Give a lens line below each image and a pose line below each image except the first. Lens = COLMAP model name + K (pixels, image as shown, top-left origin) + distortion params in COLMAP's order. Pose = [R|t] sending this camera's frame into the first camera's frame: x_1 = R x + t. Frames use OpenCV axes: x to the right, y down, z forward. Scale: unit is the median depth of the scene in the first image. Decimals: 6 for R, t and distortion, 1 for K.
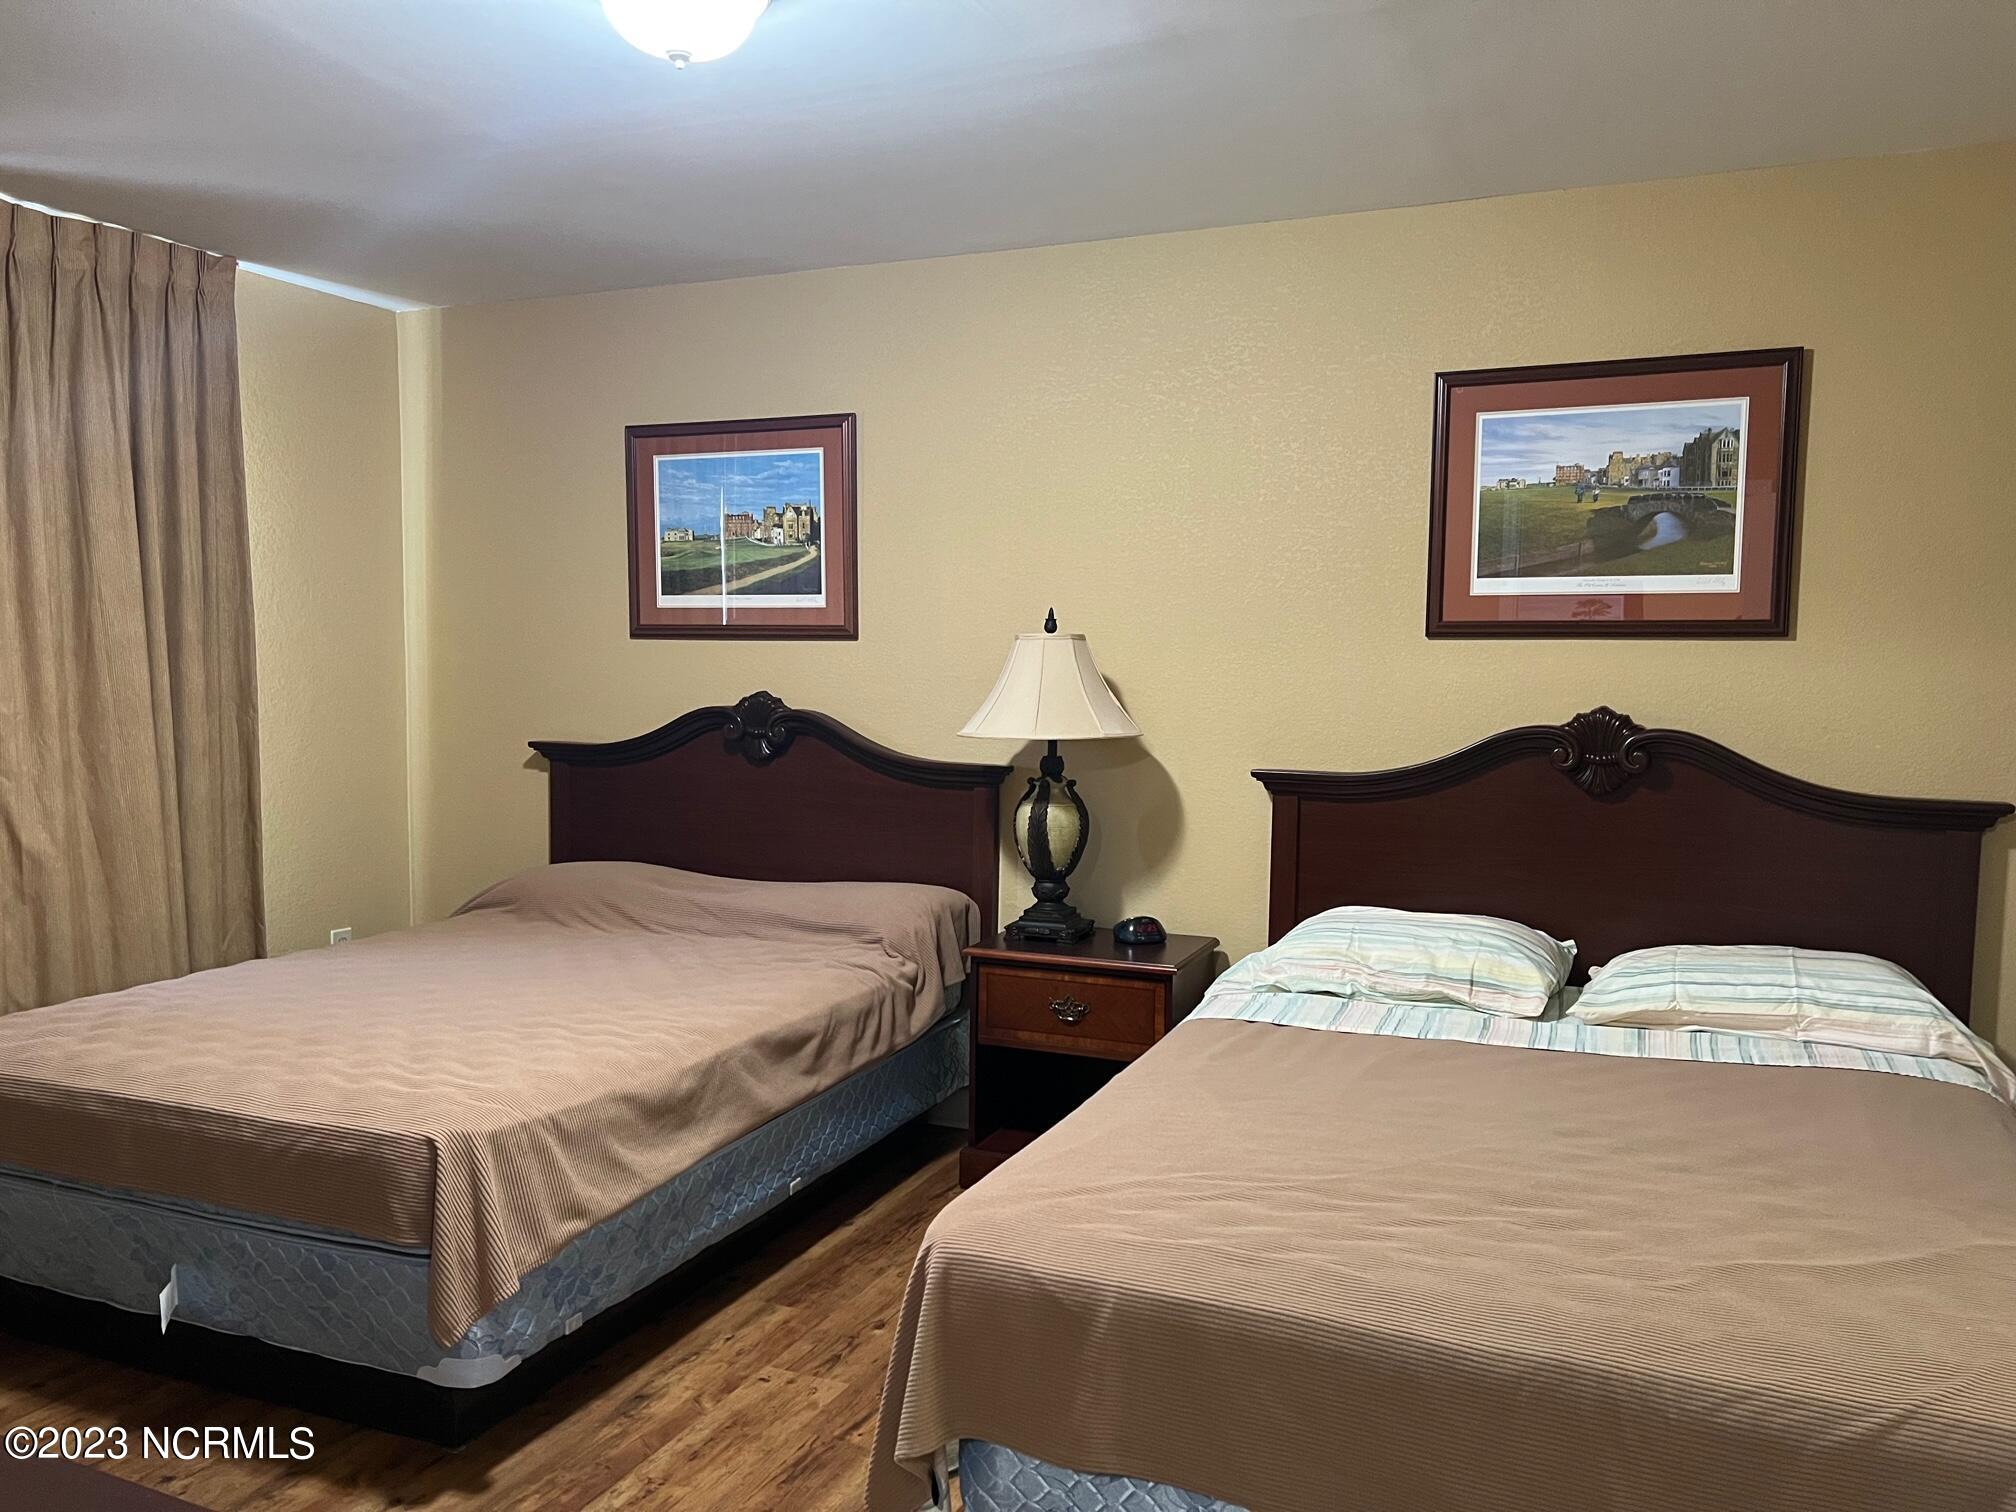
lens RADIAL K [[1510.8, 0, 1008.1], [0, 1510.8, 769.4], [0, 0, 1]] dist [0.054419, -0.068050]
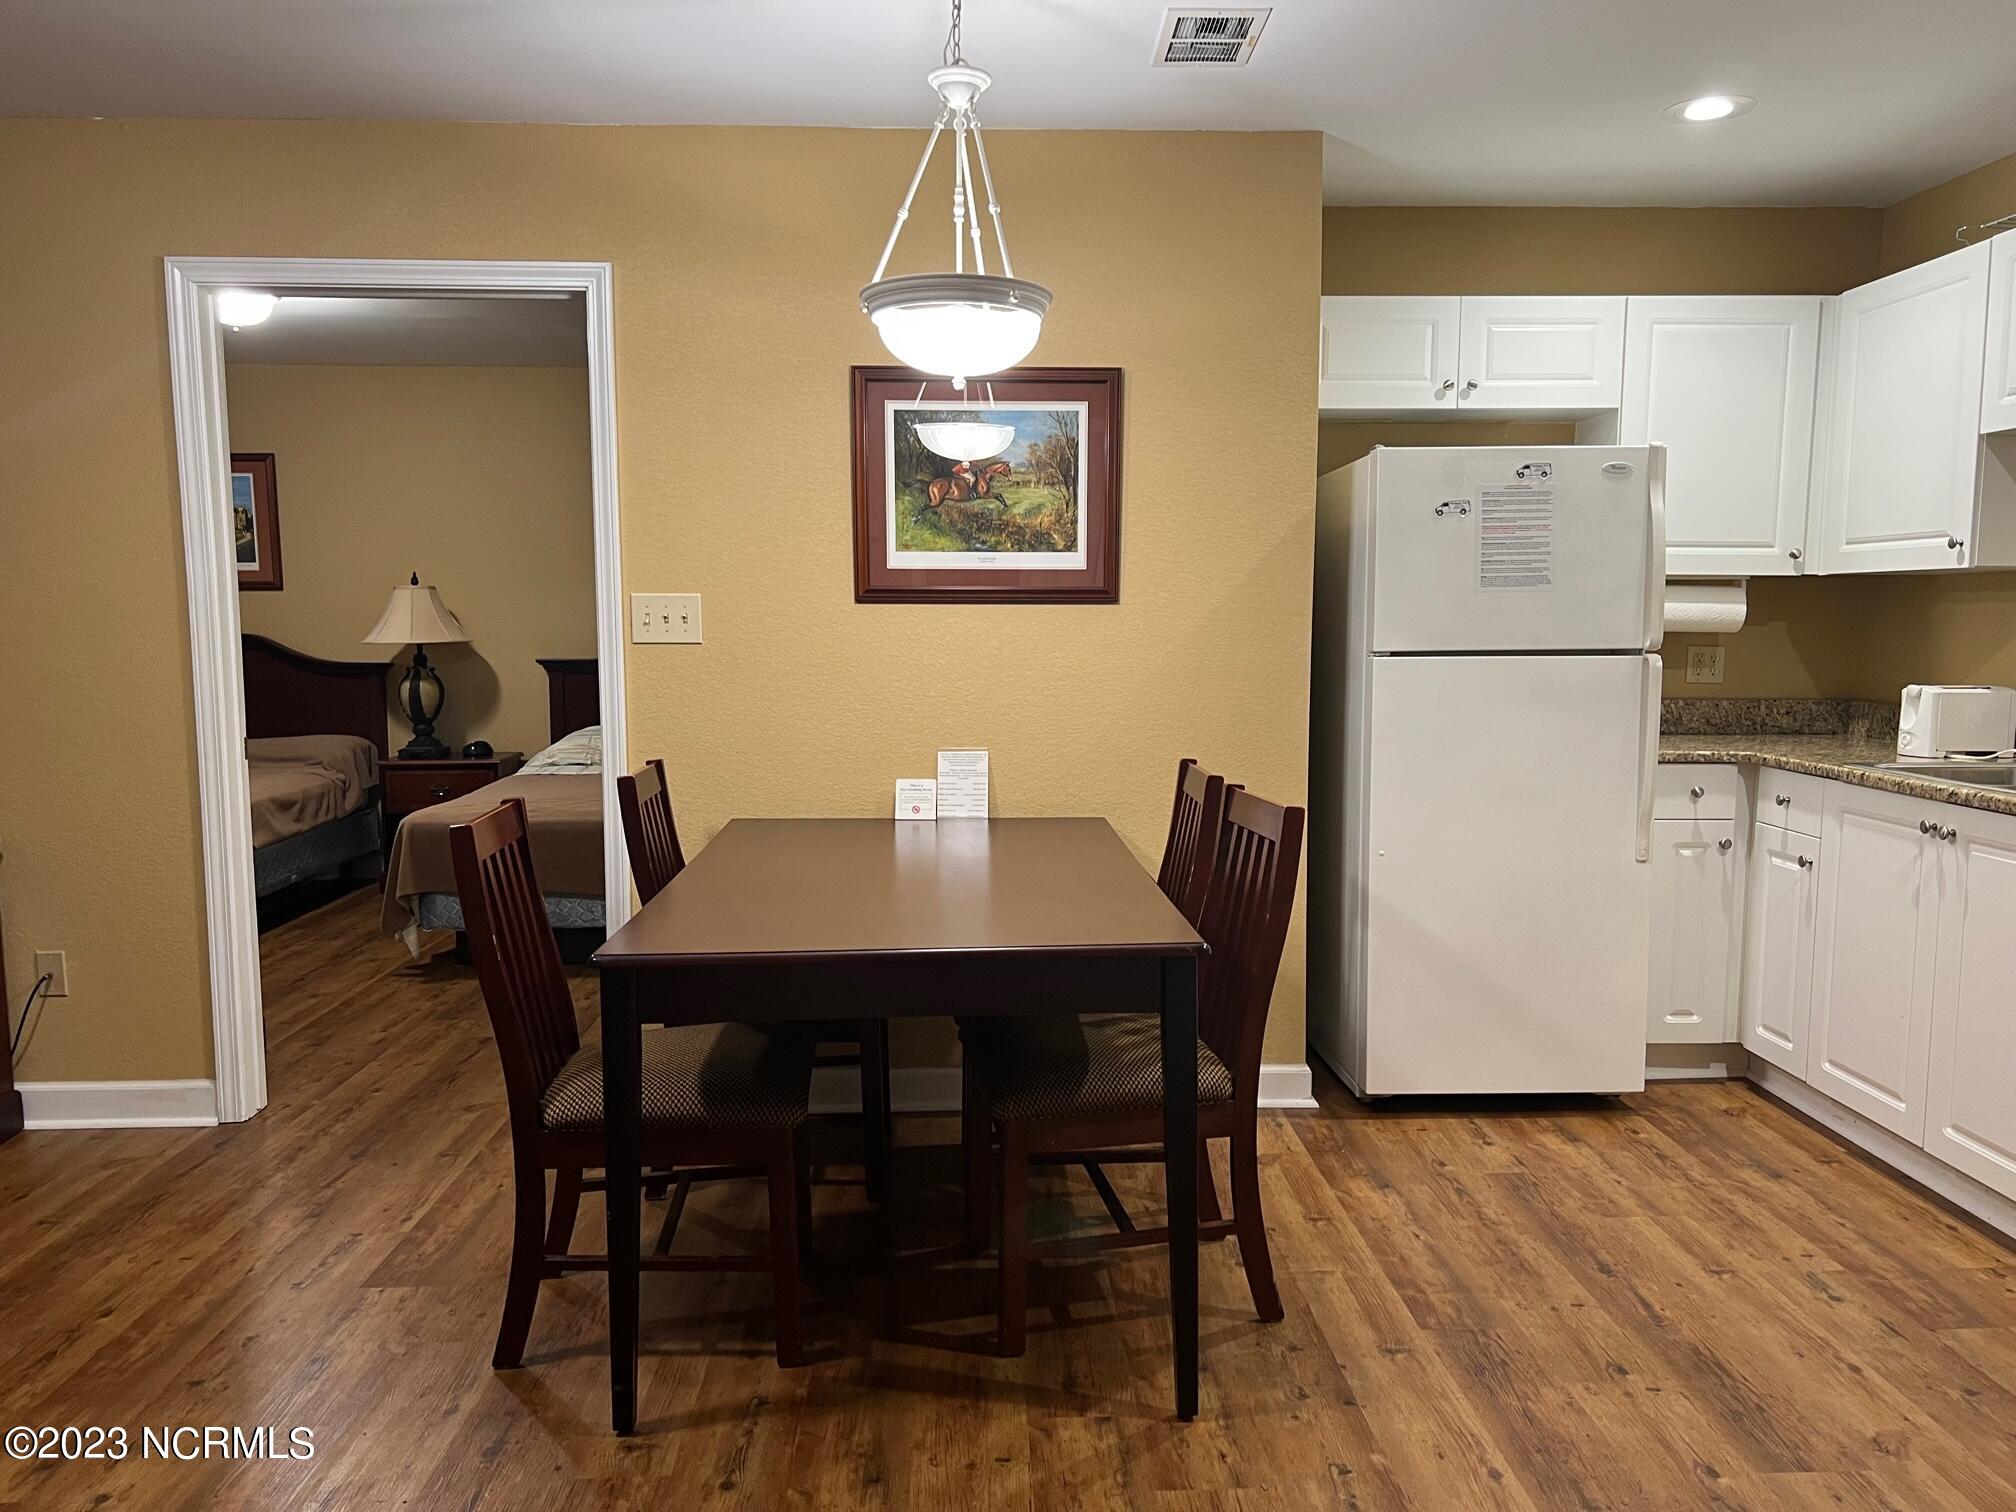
lens RADIAL K [[1510.8, 0, 1014.1], [0, 1510.8, 789.4], [0, 0, 1]] dist [0.054419, -0.068050]
pose [[0.903759, -0.063573, 0.423294, -0.111317], [0.045772, 0.997592, 0.052098, 0.092260], [-0.425587, -0.027709, 0.904493, -0.970068]]
